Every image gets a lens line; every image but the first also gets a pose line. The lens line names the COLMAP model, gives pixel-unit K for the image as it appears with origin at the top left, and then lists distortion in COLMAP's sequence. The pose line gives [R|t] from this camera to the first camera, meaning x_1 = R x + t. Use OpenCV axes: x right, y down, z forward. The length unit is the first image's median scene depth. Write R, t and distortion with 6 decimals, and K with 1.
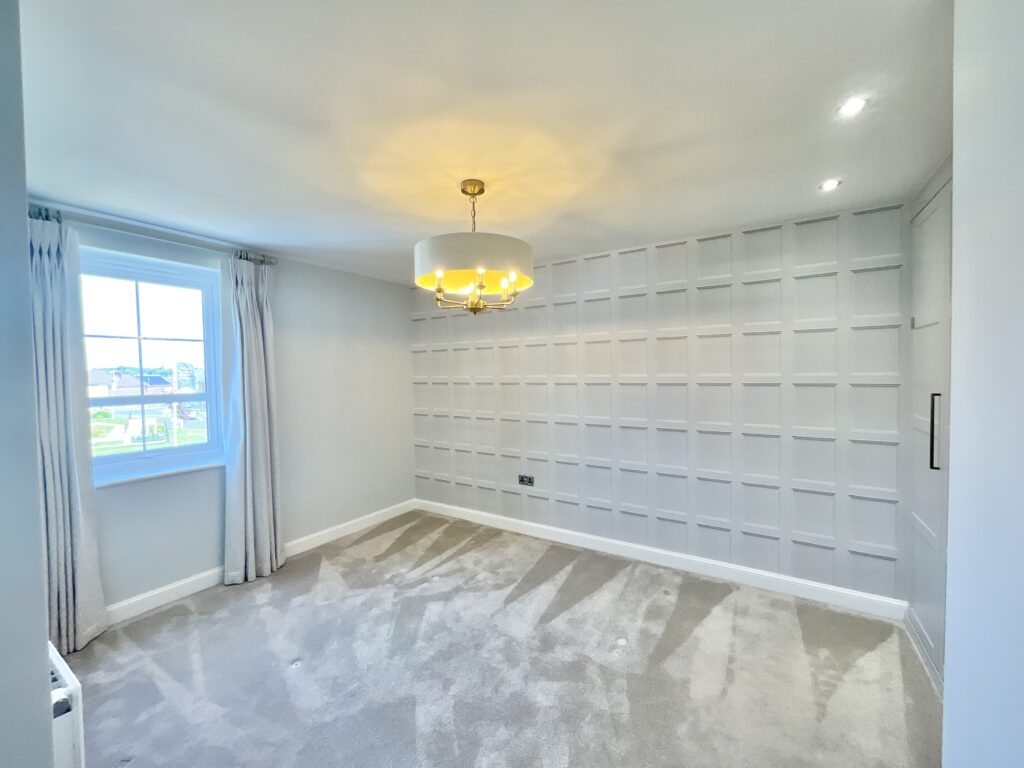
lens RADIAL K [[413.9, 0, 515.7], [0, 413.9, 384.3], [0, 0, 1]] dist [-0.002951, 0.000491]
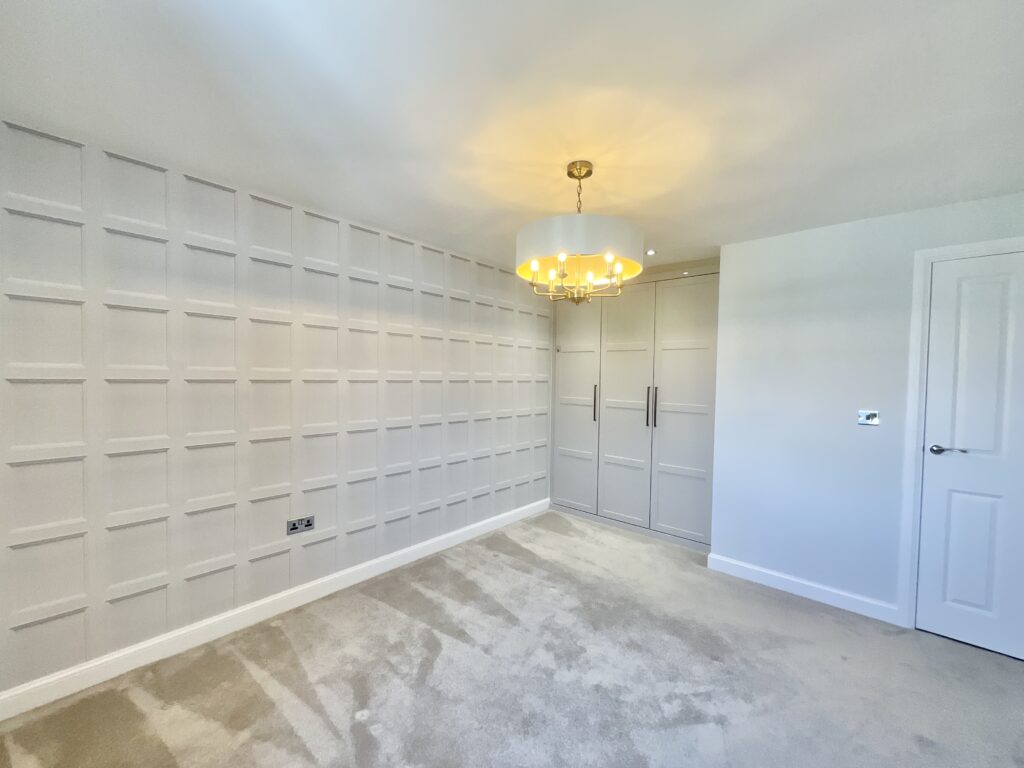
lens RADIAL K [[413.9, 0, 516.2], [0, 413.9, 387.6], [0, 0, 1]] dist [-0.002951, 0.000491]
pose [[0.143055, -0.016635, 0.989575, -0.652696], [-0.000842, 0.999856, 0.016929, -0.002765], [-0.989714, -0.003255, 0.143021, 0.625488]]
